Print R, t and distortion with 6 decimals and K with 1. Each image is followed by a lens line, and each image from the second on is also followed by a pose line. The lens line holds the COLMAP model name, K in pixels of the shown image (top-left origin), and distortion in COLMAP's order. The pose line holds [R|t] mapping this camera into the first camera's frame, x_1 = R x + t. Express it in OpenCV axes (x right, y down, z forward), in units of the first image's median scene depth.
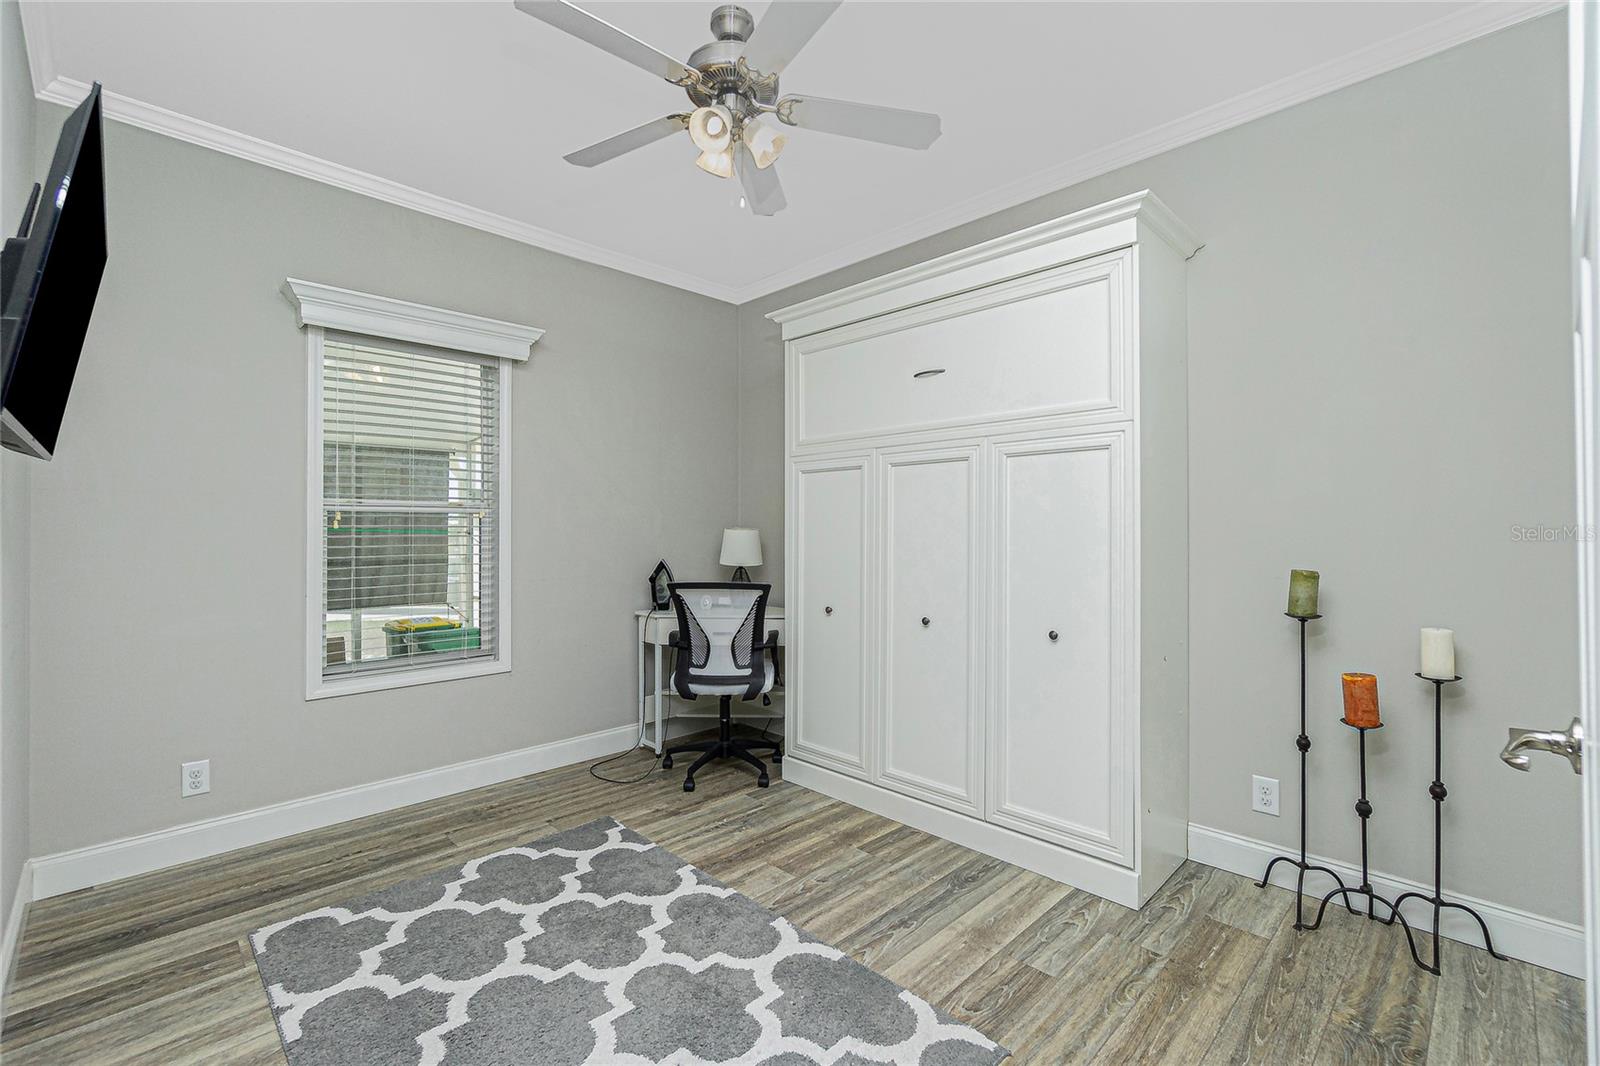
lens RADIAL K [[701.1, 0, 794.4], [0, 701.1, 531.5], [0, 0, 1]] dist [-0.001701, 0.001178]
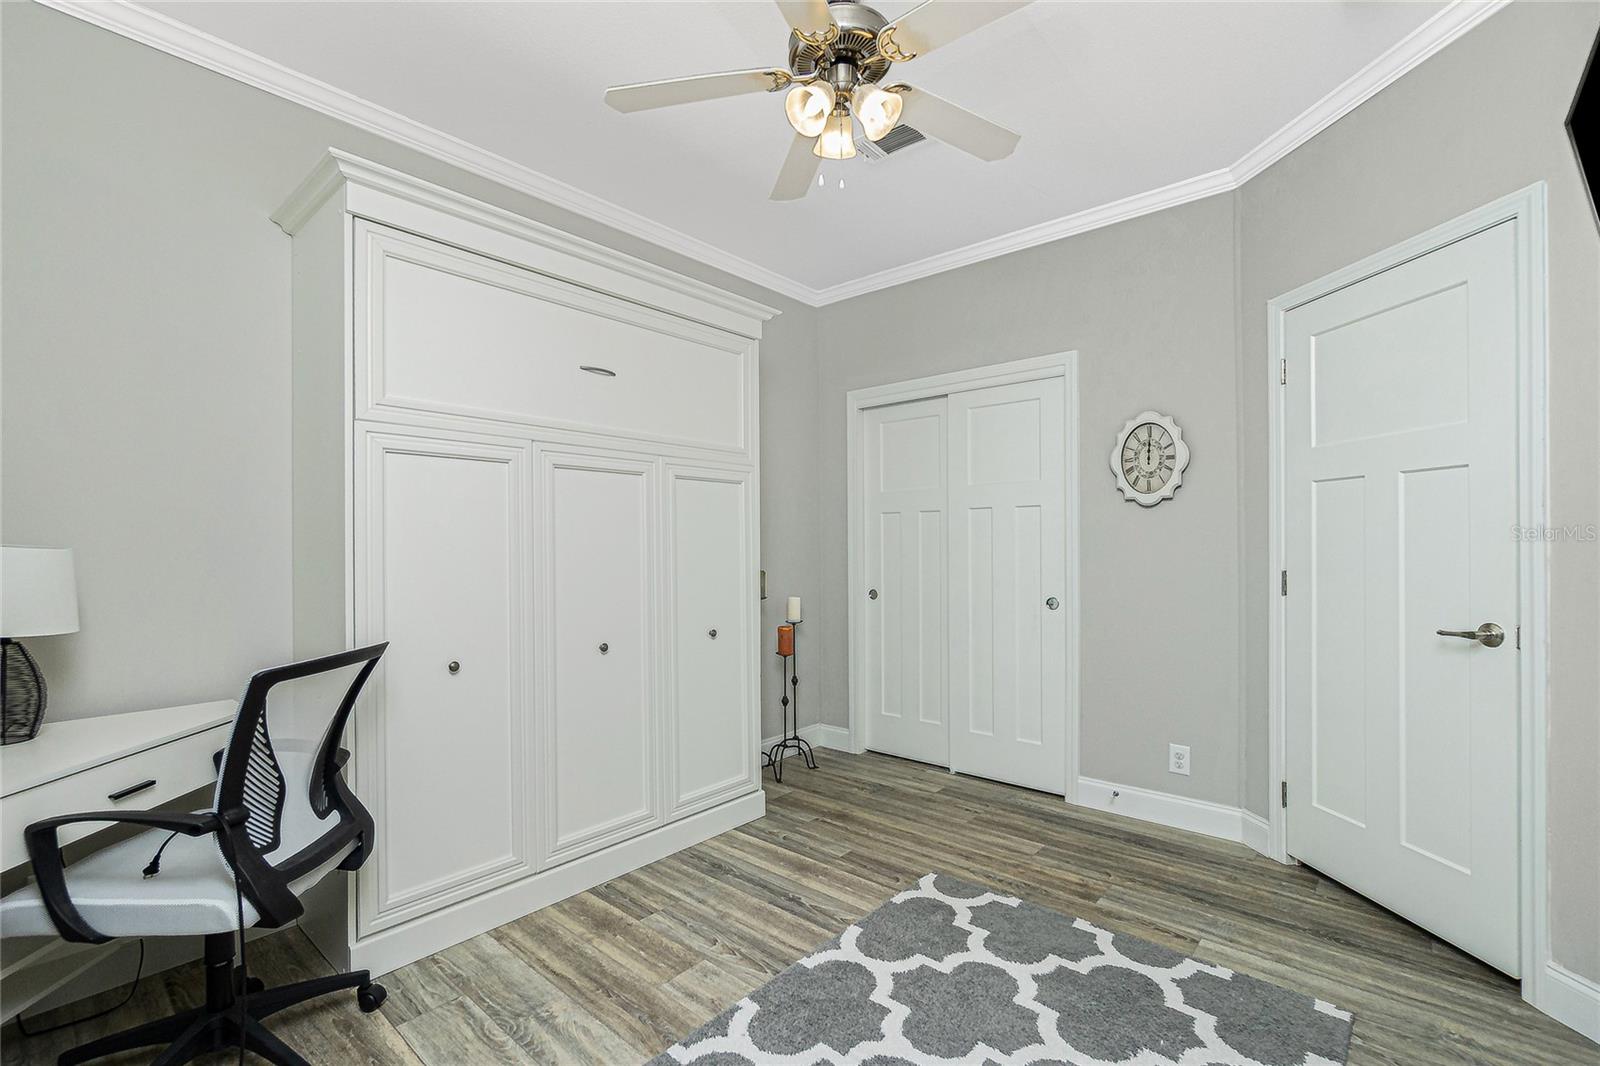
lens RADIAL K [[701.1, 0, 794.6], [0, 701.1, 540.1], [0, 0, 1]] dist [-0.001701, 0.001178]
pose [[-0.075018, 0.009879, 0.997133, -0.867780], [0.004820, 0.999943, -0.009544, 0.001476], [-0.997171, 0.004090, -0.075061, 0.980392]]
